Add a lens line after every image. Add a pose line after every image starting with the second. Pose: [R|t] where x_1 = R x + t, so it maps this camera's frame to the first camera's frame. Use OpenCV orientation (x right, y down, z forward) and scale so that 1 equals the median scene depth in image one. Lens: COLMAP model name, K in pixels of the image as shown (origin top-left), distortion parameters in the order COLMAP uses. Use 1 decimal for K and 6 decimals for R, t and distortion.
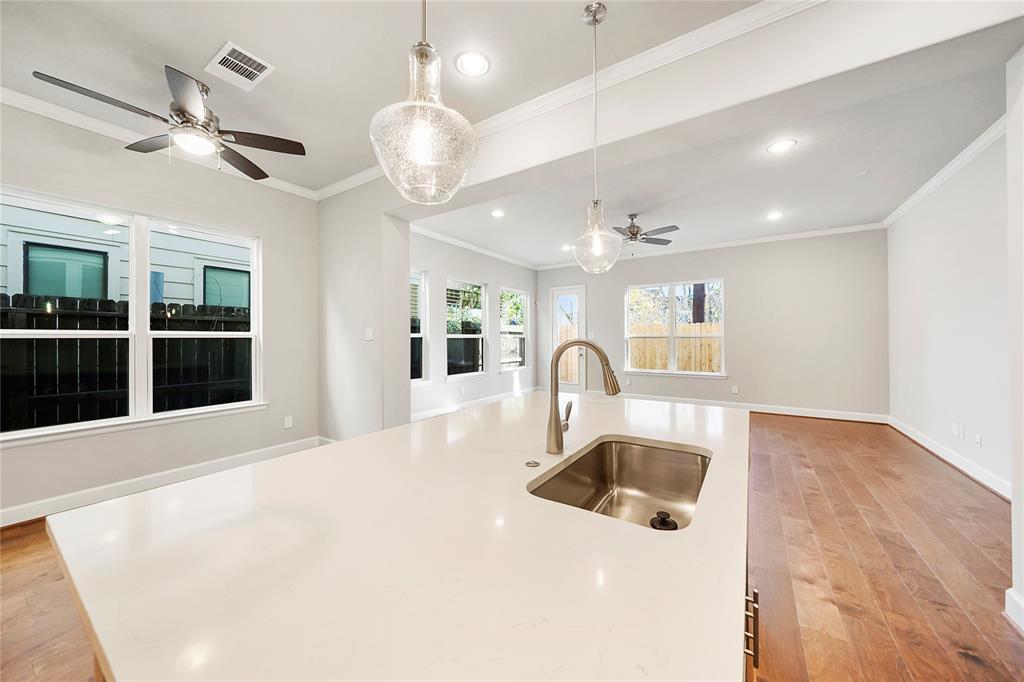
lens RADIAL K [[357.2, 0, 512.0], [0, 357.2, 341.0], [0, 0, 1]] dist [0.001999, 0.000152]
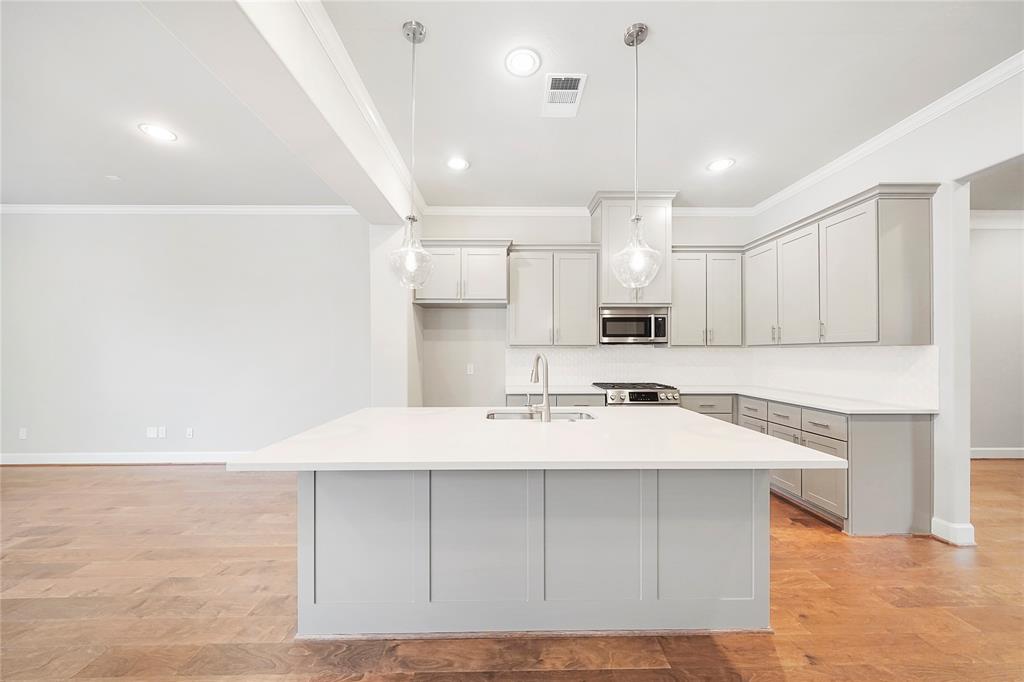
lens RADIAL K [[361.7, 0, 510.1], [0, 361.7, 352.3], [0, 0, 1]] dist [0.002182, 0.000072]
pose [[-0.564733, 0.003638, 0.825266, -0.377459], [0.009665, 0.999951, 0.002205, -0.006418], [-0.825217, 0.009222, -0.564740, 0.661364]]
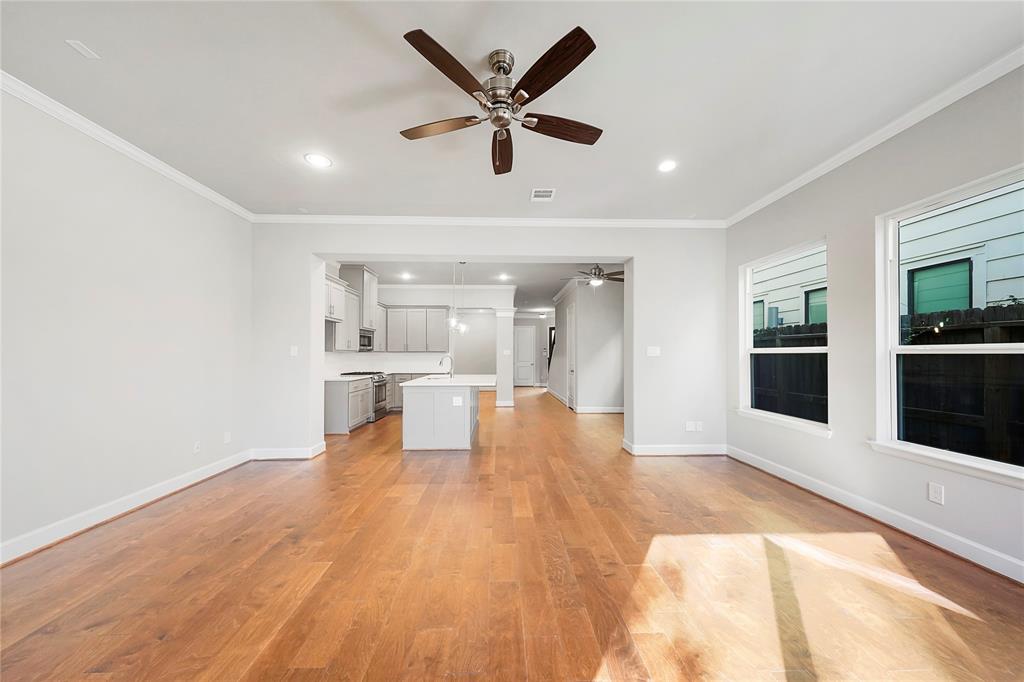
lens RADIAL K [[356.3, 0, 511.1], [0, 356.3, 352.4], [0, 0, 1]] dist [0.000947, 0.000014]
pose [[-0.815095, 0.000240, -0.579327, 0.747860], [-0.001541, 0.999995, 0.002582, -0.018829], [0.579325, 0.002997, -0.815091, 1.766701]]
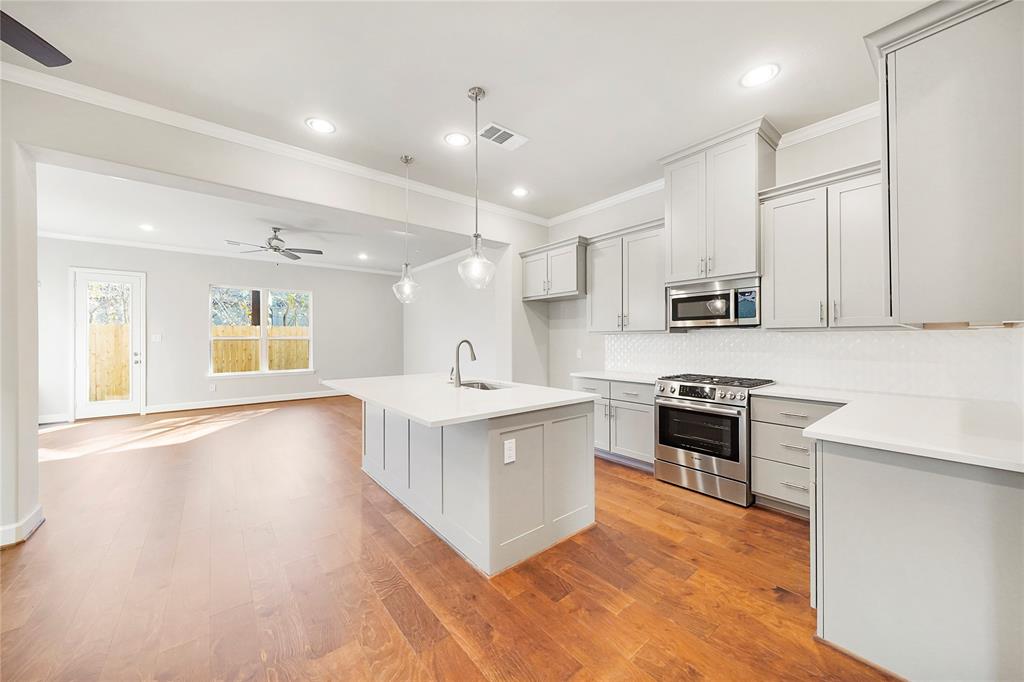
lens RADIAL K [[365.4, 0, 508.5], [0, 365.4, 338.6], [0, 0, 1]] dist [0.000241, -0.000147]
pose [[0.303593, 0.003294, 0.952796, -0.673929], [0.009429, 0.999935, -0.006461, 0.001415], [-0.952755, 0.010946, 0.303542, -0.027771]]
